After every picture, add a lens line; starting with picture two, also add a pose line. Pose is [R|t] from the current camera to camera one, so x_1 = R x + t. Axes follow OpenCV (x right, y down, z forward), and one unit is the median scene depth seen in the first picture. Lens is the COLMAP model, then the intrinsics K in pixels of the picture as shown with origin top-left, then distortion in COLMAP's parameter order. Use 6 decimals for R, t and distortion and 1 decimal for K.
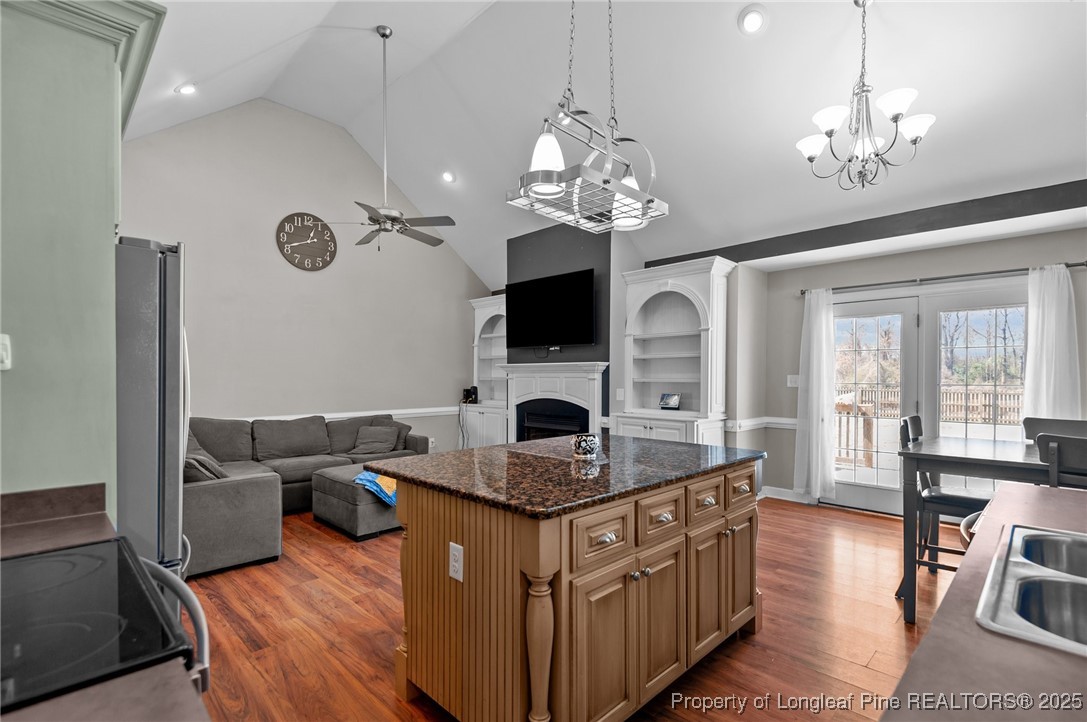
lens RADIAL K [[490.4, 0, 543.1], [0, 490.4, 376.0], [0, 0, 1]] dist [0.005045, -0.005546]
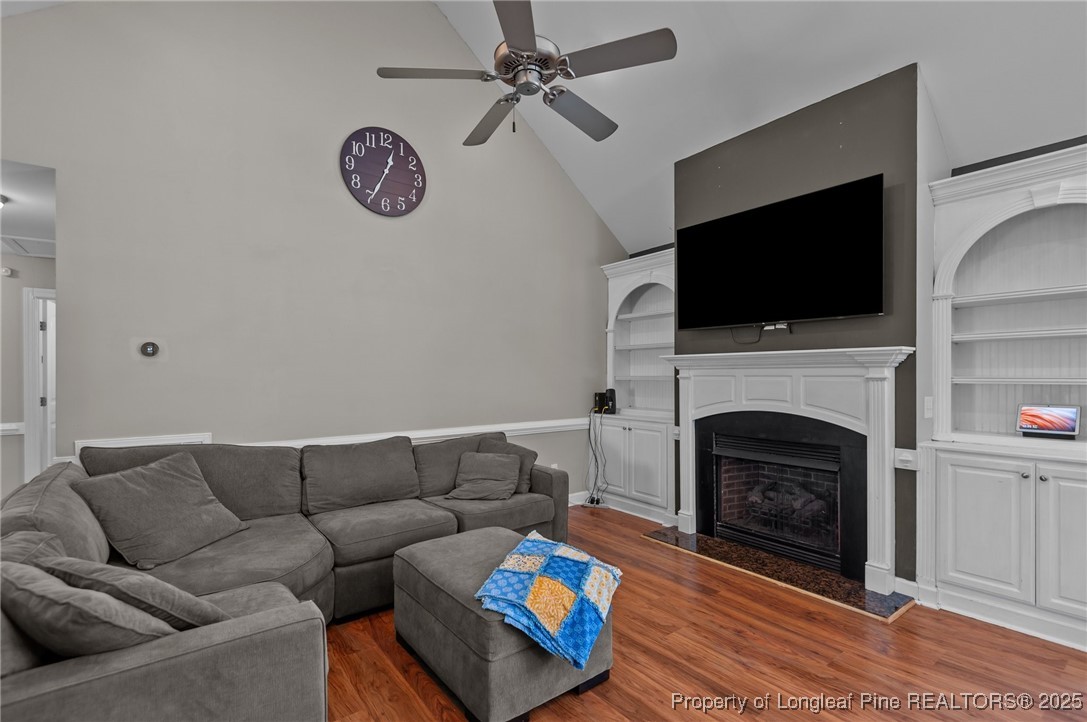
lens RADIAL K [[490.4, 0, 532.9], [0, 490.4, 376.3], [0, 0, 1]] dist [0.005045, -0.005546]
pose [[0.987586, -0.001535, -0.157069, -0.185320], [0.002288, 0.999987, 0.004611, -0.000185], [0.157060, -0.004914, 0.987577, 0.389658]]
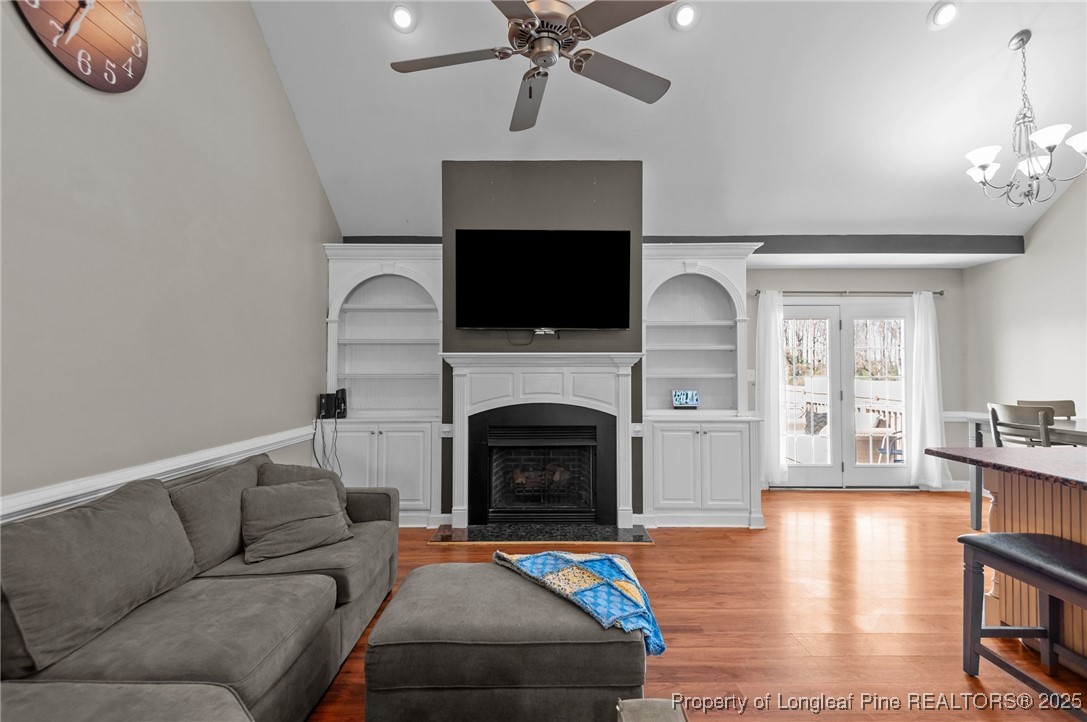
lens RADIAL K [[490.4, 0, 544.8], [0, 490.4, 365.4], [0, 0, 1]] dist [0.005045, -0.005546]
pose [[0.714884, 0.004861, 0.699227, -0.504395], [0.001797, 0.999960, -0.008790, -0.002203], [-0.699241, 0.007540, 0.714846, 0.525005]]
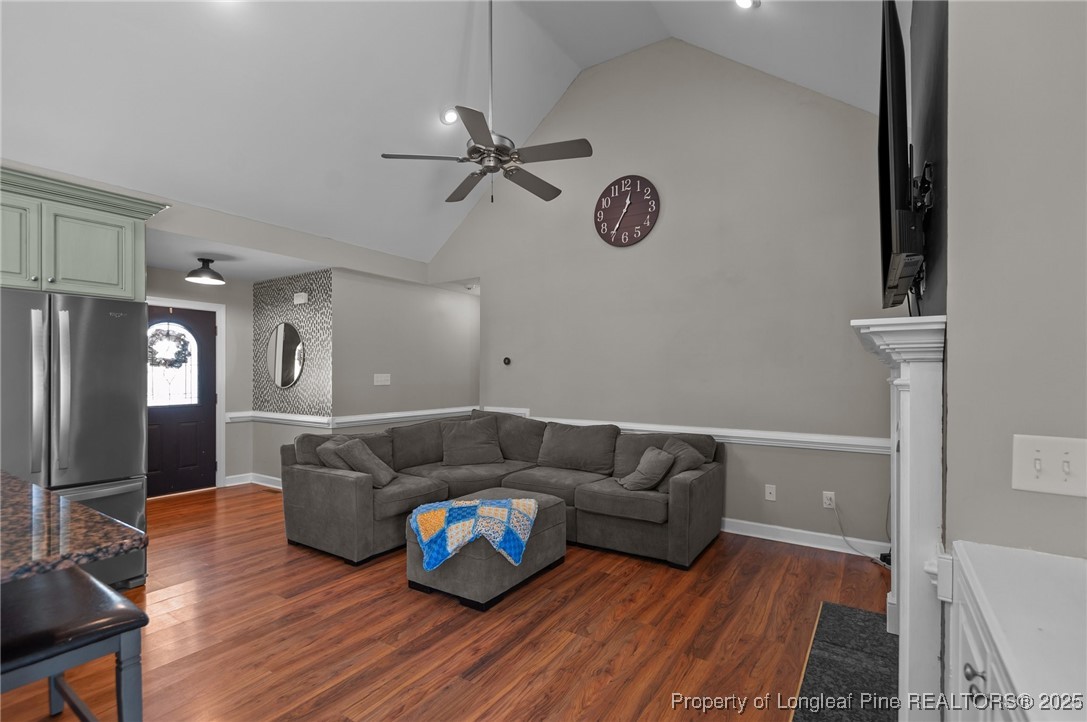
lens RADIAL K [[490.4, 0, 547.6], [0, 490.4, 369.5], [0, 0, 1]] dist [0.005045, -0.005546]
pose [[0.199412, -0.011154, -0.979852, 0.304634], [0.003805, 0.999936, -0.010609, -0.001041], [0.979908, -0.001612, 0.199442, 0.735010]]
